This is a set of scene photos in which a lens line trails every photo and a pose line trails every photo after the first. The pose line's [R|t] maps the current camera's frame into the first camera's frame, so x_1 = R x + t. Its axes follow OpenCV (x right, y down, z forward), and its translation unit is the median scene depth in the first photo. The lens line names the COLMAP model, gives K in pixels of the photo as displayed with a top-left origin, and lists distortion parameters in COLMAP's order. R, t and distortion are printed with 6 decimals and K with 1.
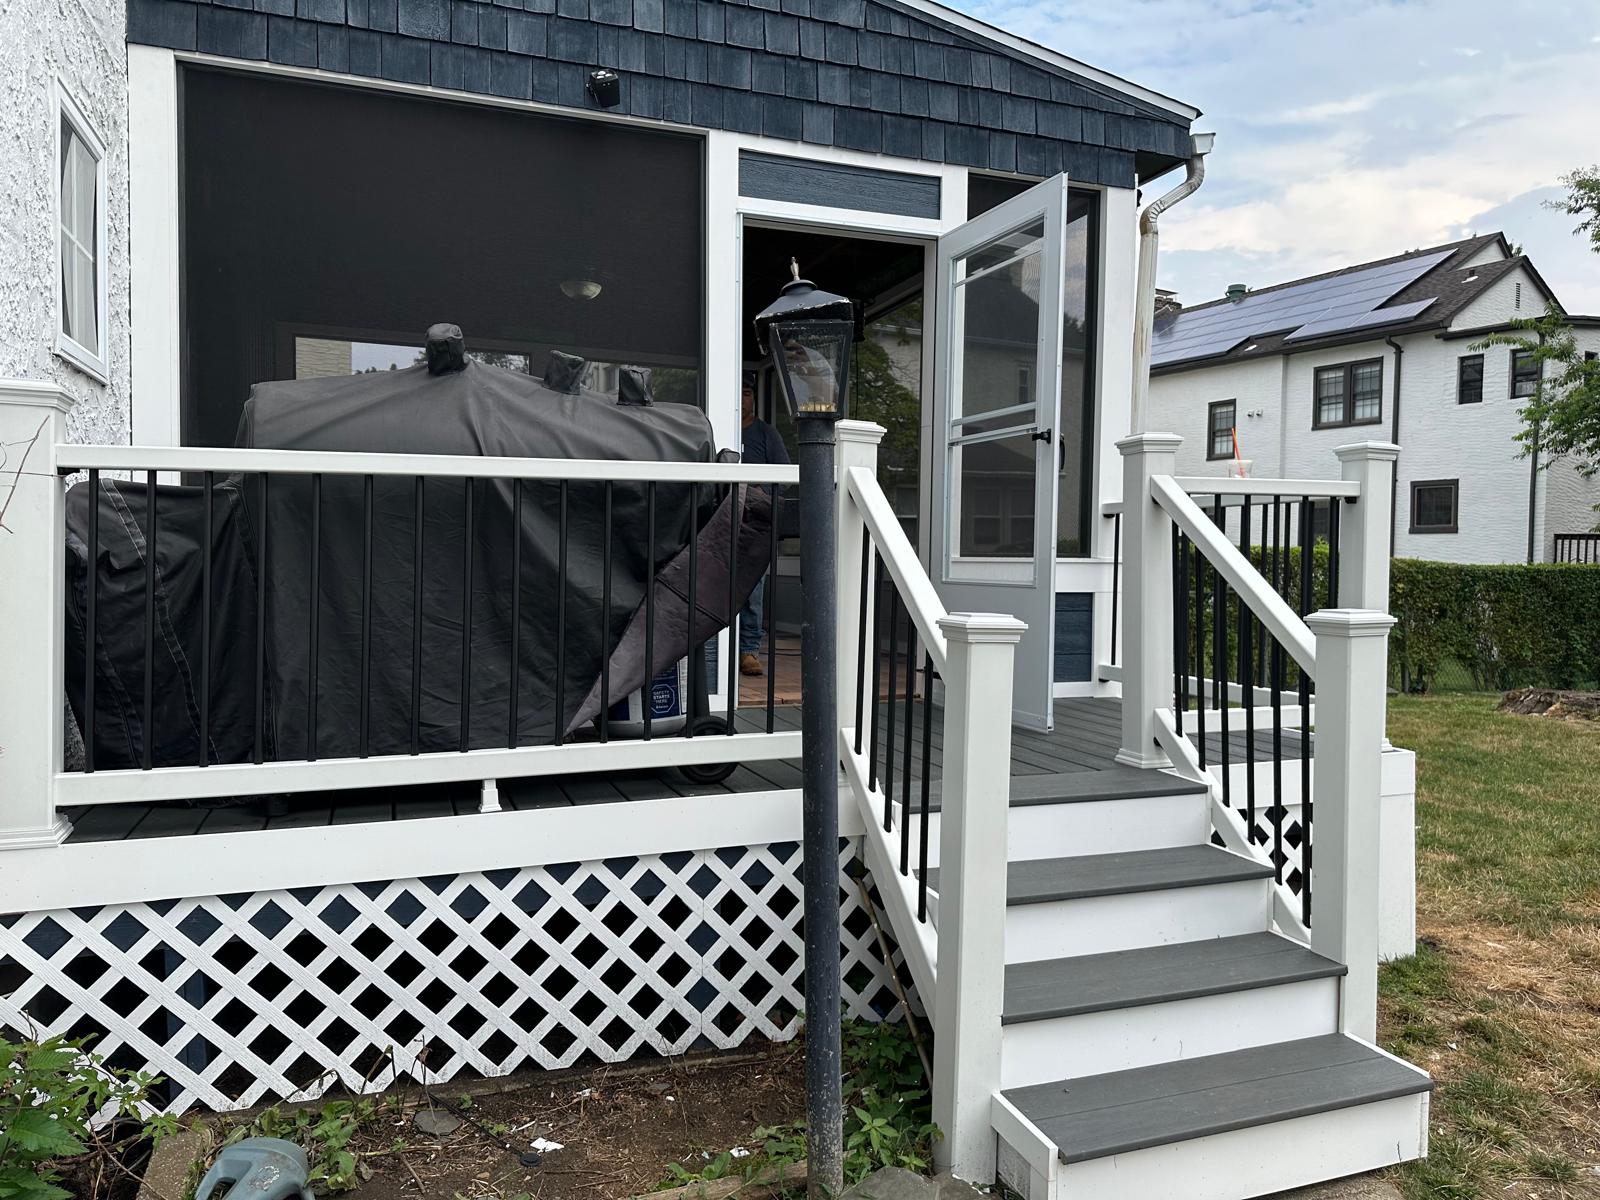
lens RADIAL K [[1138.0, 0, 800.1], [0, 1138.0, 602.6], [0, 0, 1]] dist [0.009483, -0.006142]
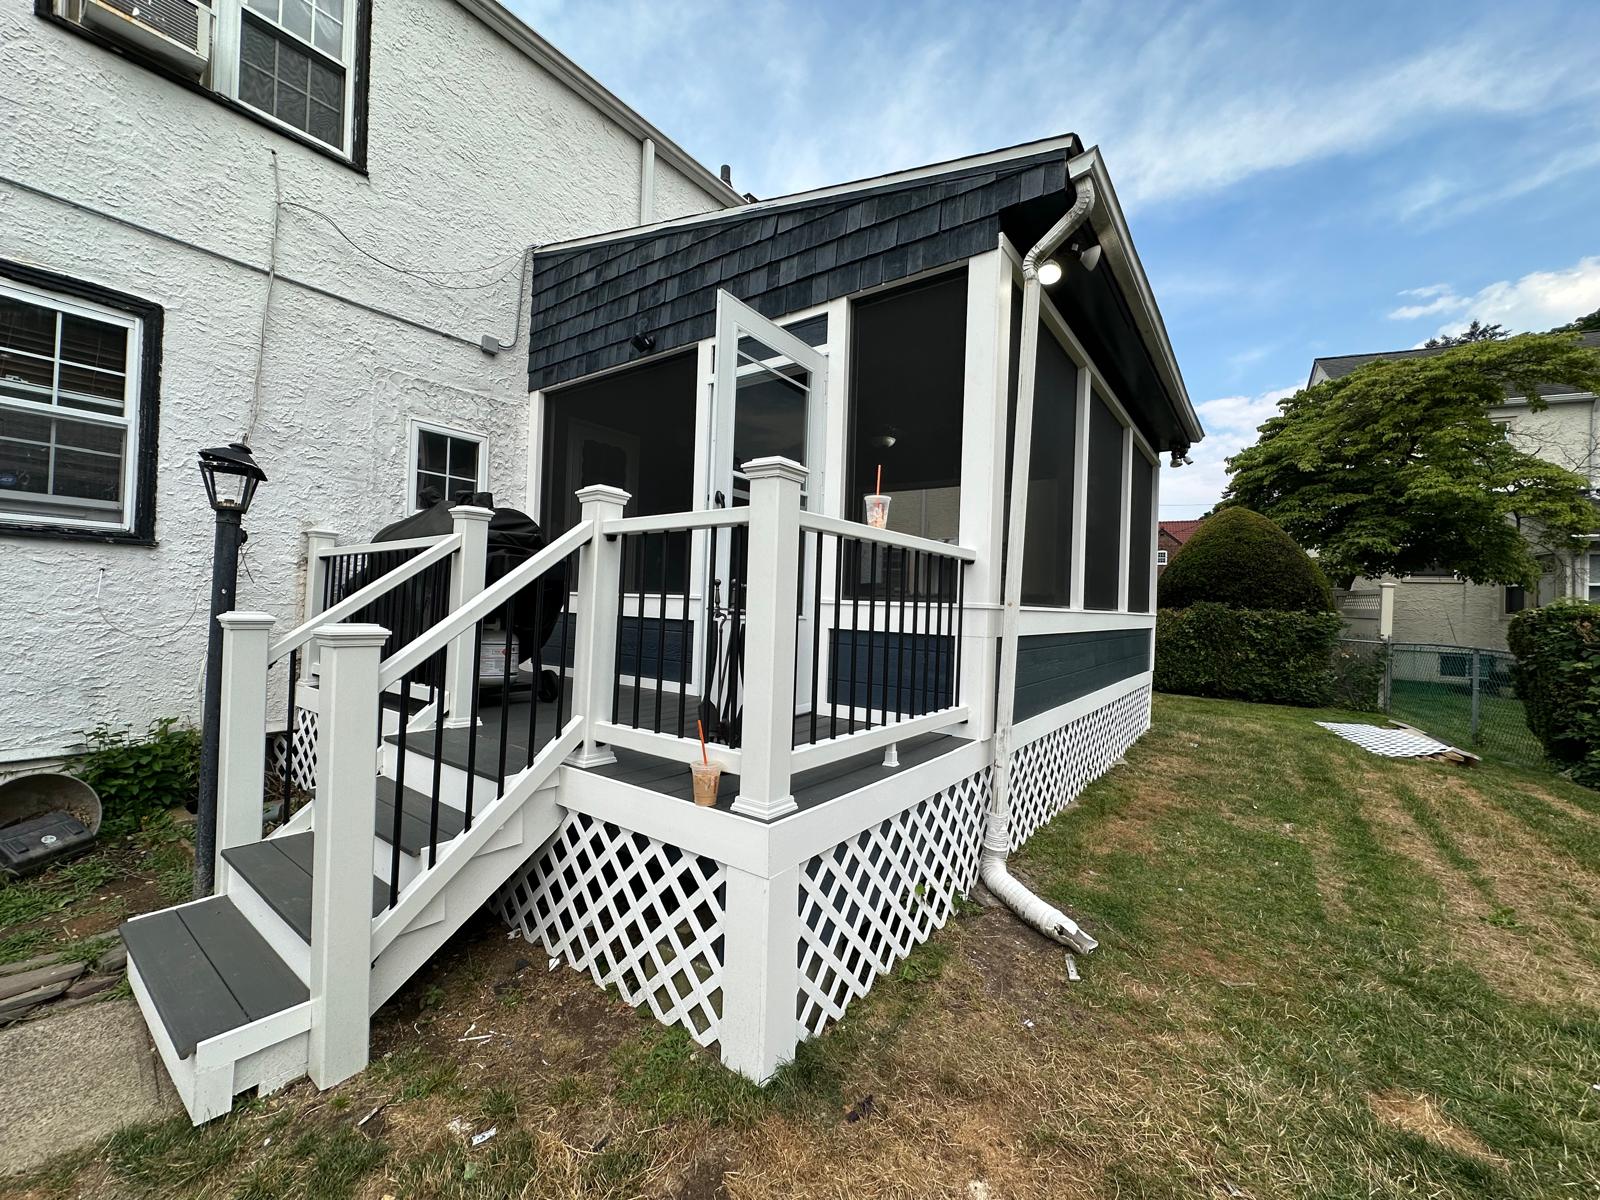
lens RADIAL K [[640.6, 0, 801.1], [0, 640.6, 601.4], [0, 0, 1]] dist [-0.001950, 0.002678]
pose [[0.548695, 0.007305, -0.835990, 0.756190], [-0.060717, 0.997669, -0.031133, -0.014655], [0.833815, 0.067841, 0.547860, 0.610790]]
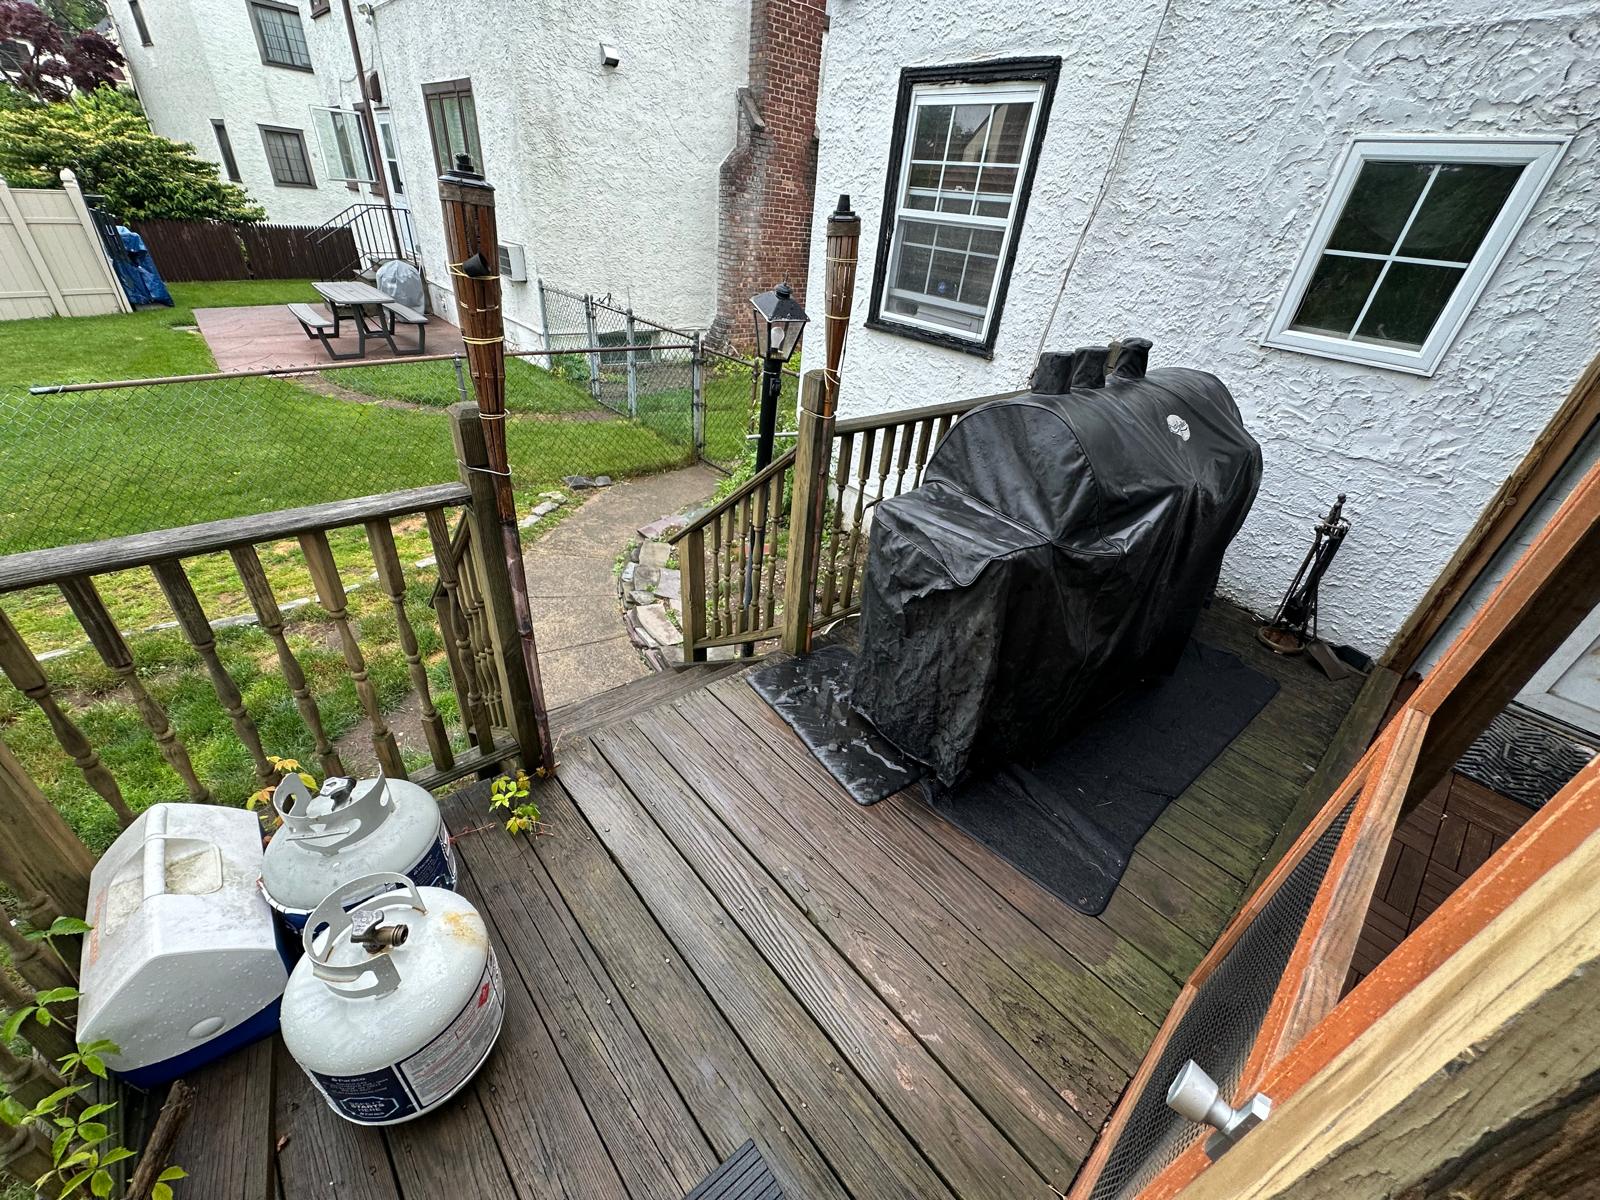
lens RADIAL K [[640.6, 0, 805.0], [0, 640.6, 600.2], [0, 0, 1]] dist [-0.001950, 0.002678]
pose [[-0.923441, 0.115904, -0.365818, 0.221352], [-0.112944, 0.828980, 0.547755, -0.217915], [0.366743, 0.547136, -0.752424, 1.053226]]
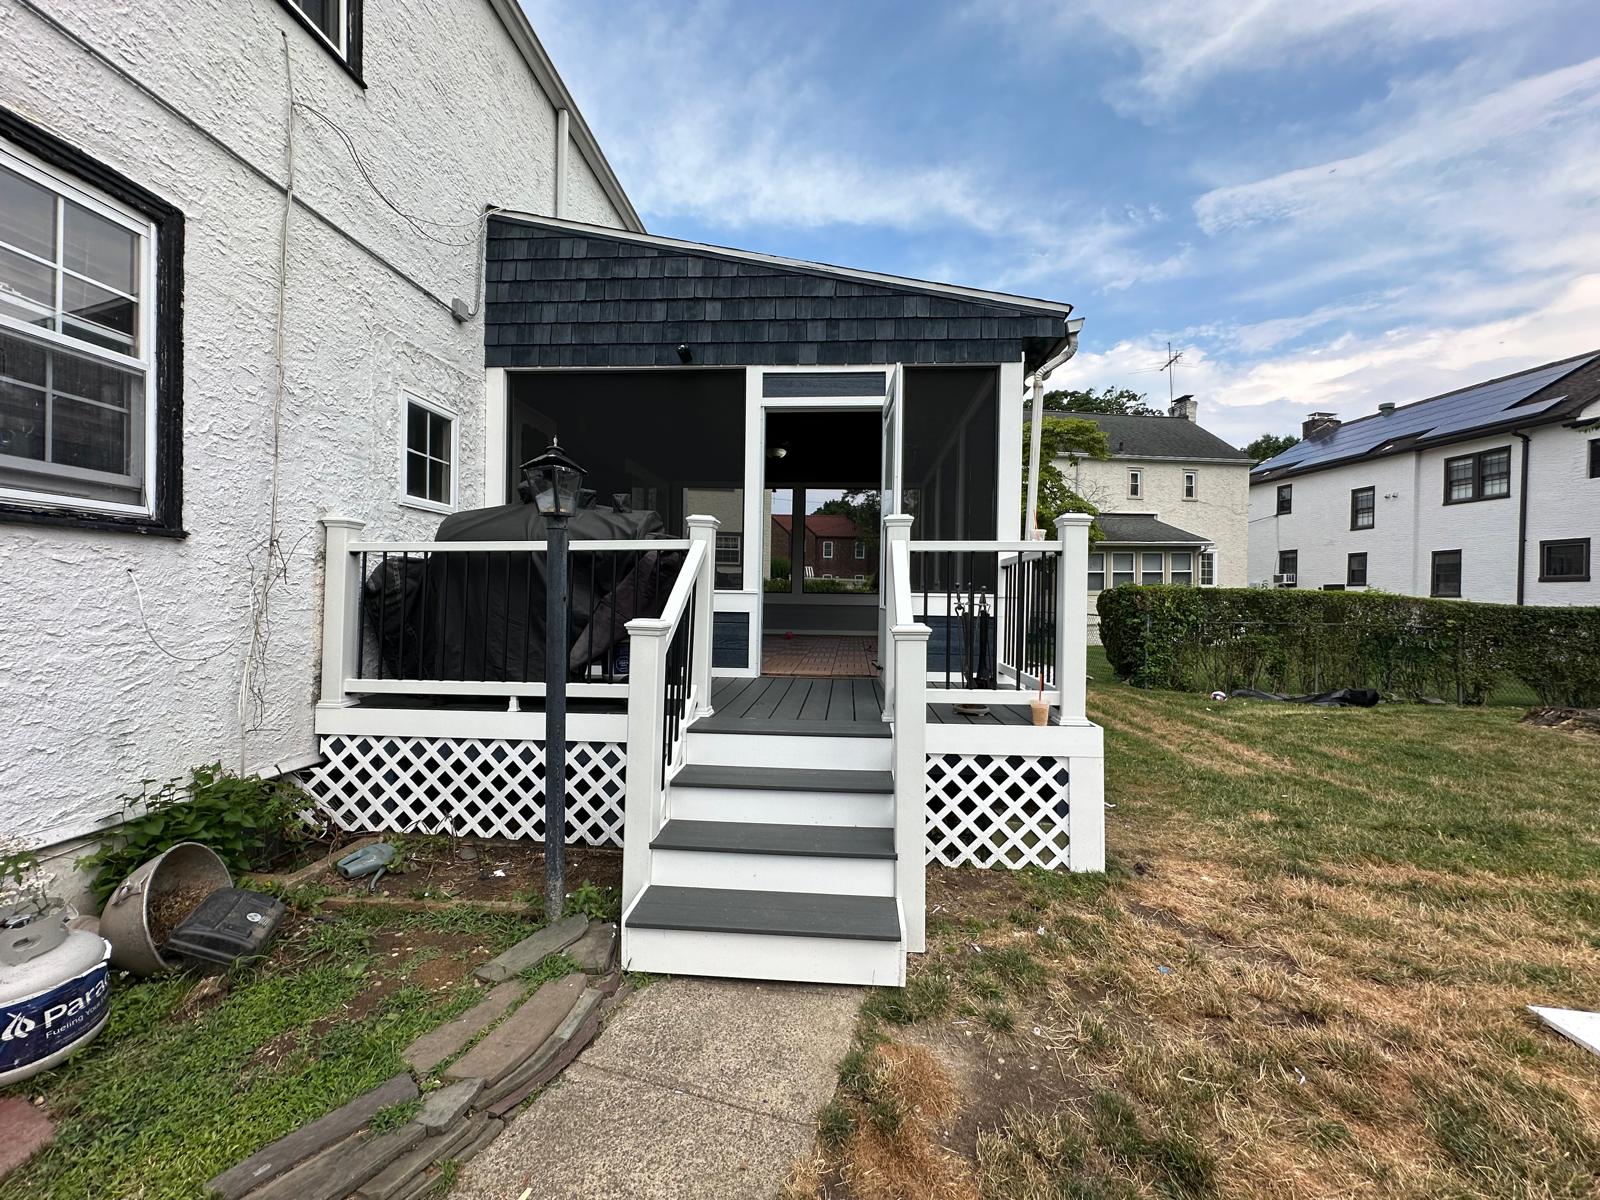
lens RADIAL K [[640.6, 0, 809.9], [0, 640.6, 600.0], [0, 0, 1]] dist [-0.001950, 0.002678]
pose [[0.912491, 0.008333, -0.409013, 0.432645], [-0.023196, 0.999238, -0.031392, 0.002821], [0.408440, 0.038132, 0.911988, 0.088958]]
